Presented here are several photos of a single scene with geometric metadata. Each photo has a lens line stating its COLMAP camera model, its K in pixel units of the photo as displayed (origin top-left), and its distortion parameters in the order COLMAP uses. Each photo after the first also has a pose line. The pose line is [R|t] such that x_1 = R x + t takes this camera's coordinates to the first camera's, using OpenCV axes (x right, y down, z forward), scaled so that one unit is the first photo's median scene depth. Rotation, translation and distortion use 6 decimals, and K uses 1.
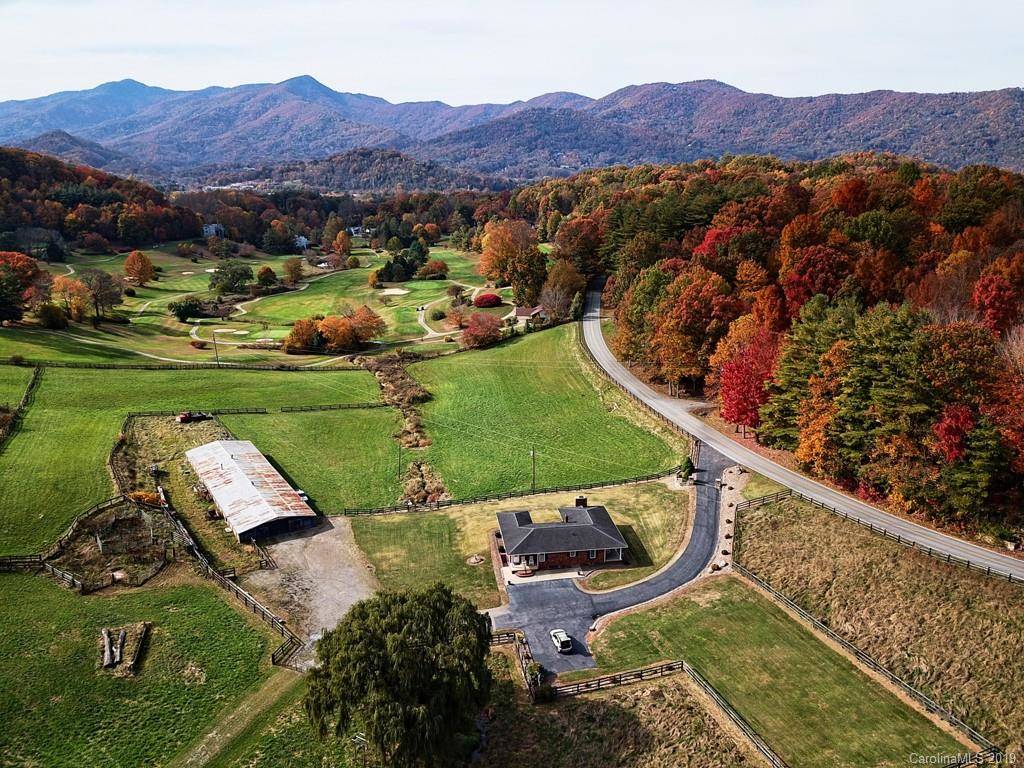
lens RADIAL K [[773.1, 0, 517.8], [0, 773.1, 388.3], [0, 0, 1]] dist [0.011922, -0.001462]
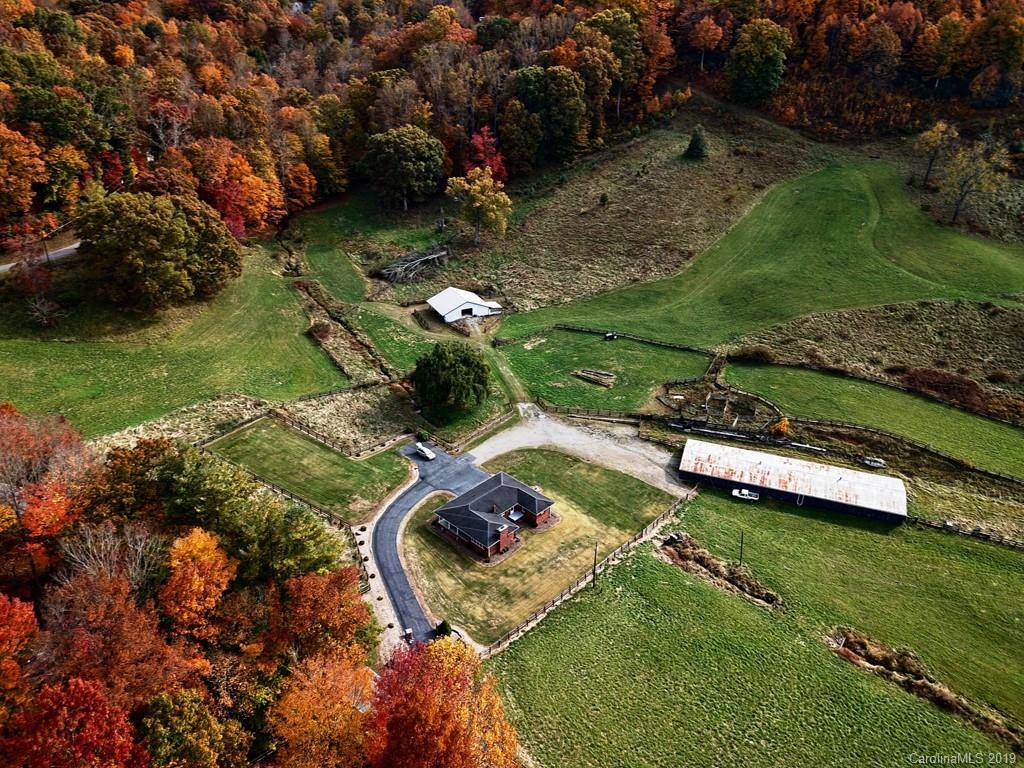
lens RADIAL K [[773.1, 0, 517.8], [0, 773.1, 388.3], [0, 0, 1]] dist [0.011922, -0.001462]
pose [[-0.786395, 0.274540, -0.553363, 0.696266], [-0.190725, 0.744131, 0.640229, -0.795064], [0.587543, 0.609013, -0.532820, 1.689680]]
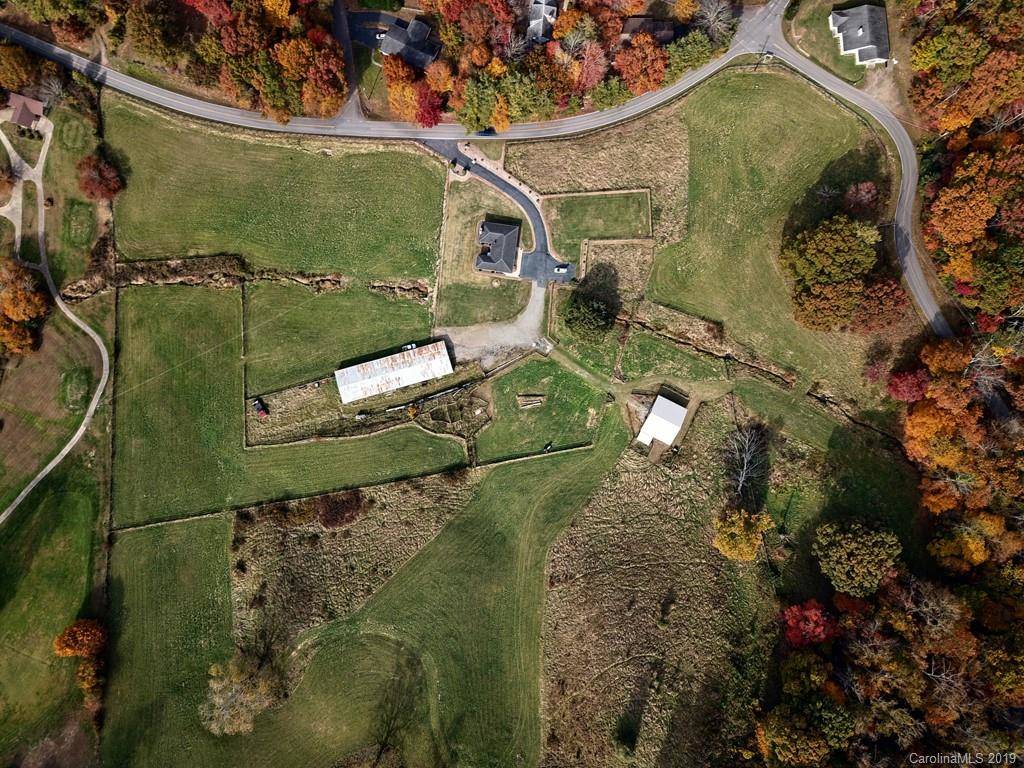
lens RADIAL K [[773.1, 0, 517.8], [0, 773.1, 388.3], [0, 0, 1]] dist [0.011922, -0.001462]
pose [[0.278958, -0.959645, 0.035557, -0.492526], [0.229679, 0.102625, 0.967841, -2.354147], [-0.932432, -0.261820, 0.249039, 0.220444]]
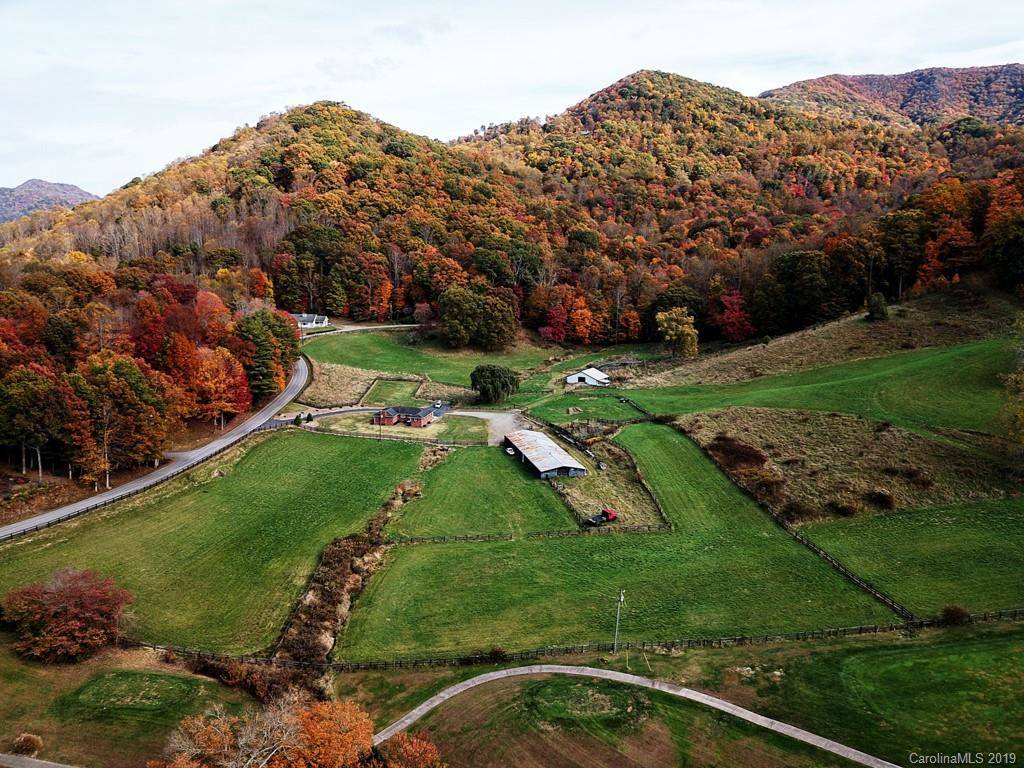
lens RADIAL K [[773.1, 0, 517.8], [0, 773.1, 388.3], [0, 0, 1]] dist [0.011922, -0.001462]
pose [[-0.947656, -0.070459, 0.311422, -1.029308], [0.081247, 0.890030, 0.448605, -0.909083], [-0.308783, 0.450425, -0.837717, 2.987975]]
